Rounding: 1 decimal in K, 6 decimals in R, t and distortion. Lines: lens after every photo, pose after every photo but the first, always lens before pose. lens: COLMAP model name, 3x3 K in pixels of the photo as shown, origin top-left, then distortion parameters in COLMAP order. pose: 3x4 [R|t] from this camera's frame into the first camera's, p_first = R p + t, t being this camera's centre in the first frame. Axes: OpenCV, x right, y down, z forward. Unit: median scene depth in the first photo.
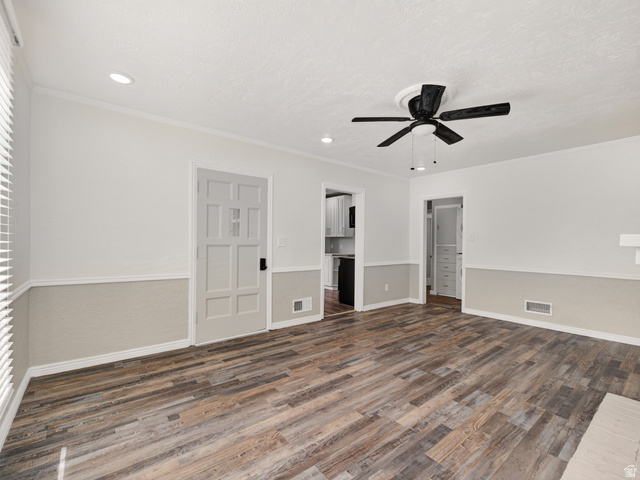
lens RADIAL K [[290.4, 0, 322.0], [0, 290.4, 242.4], [0, 0, 1]] dist [0.000067, -0.003049]
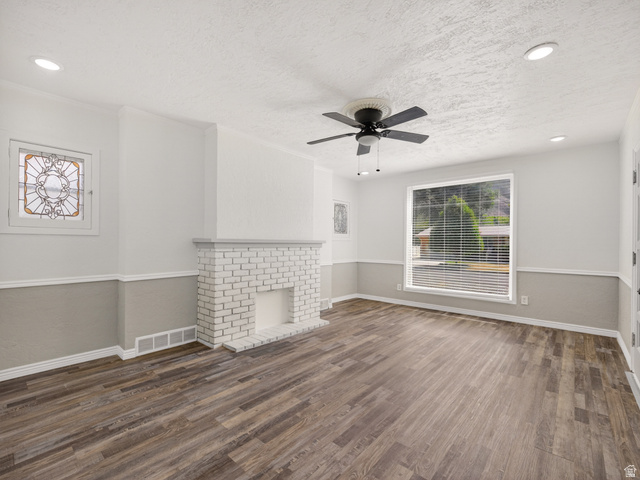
lens RADIAL K [[290.4, 0, 321.1], [0, 290.4, 244.3], [0, 0, 1]] dist [0.000067, -0.003049]
pose [[-0.985192, -0.017922, -0.170513, 0.626863], [-0.018367, 0.999831, 0.001029, 0.009286], [0.170466, 0.004146, -0.985355, 1.825193]]
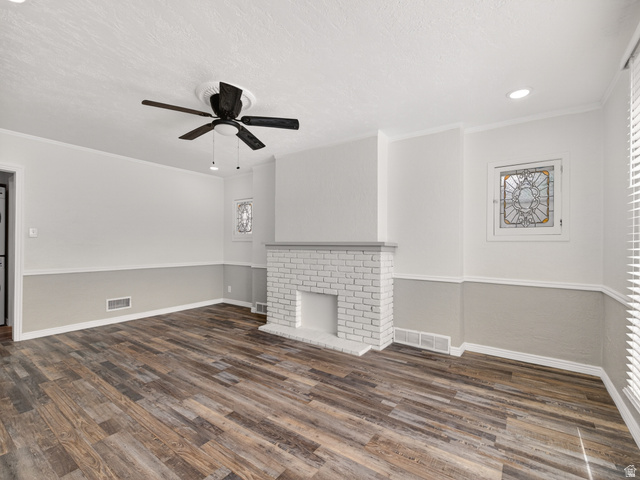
lens RADIAL K [[290.4, 0, 316.2], [0, 290.4, 239.6], [0, 0, 1]] dist [0.000067, -0.003049]
pose [[-0.267652, 0.005954, 0.963497, -0.618698], [-0.013962, 0.999852, -0.010057, -0.002225], [-0.963414, -0.016145, -0.267529, 0.859946]]
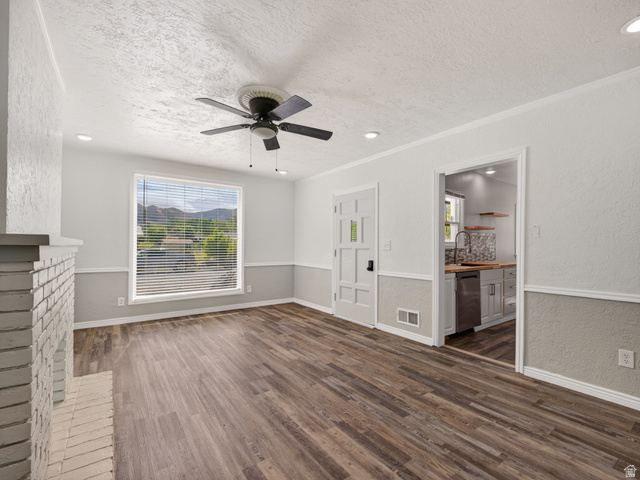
lens RADIAL K [[290.4, 0, 315.5], [0, 290.4, 243.3], [0, 0, 1]] dist [0.000067, -0.003049]
pose [[-0.061650, -0.019407, -0.997909, 1.187466], [-0.004662, 0.999806, -0.019156, 0.013638], [0.998087, 0.003471, -0.061728, 1.100871]]
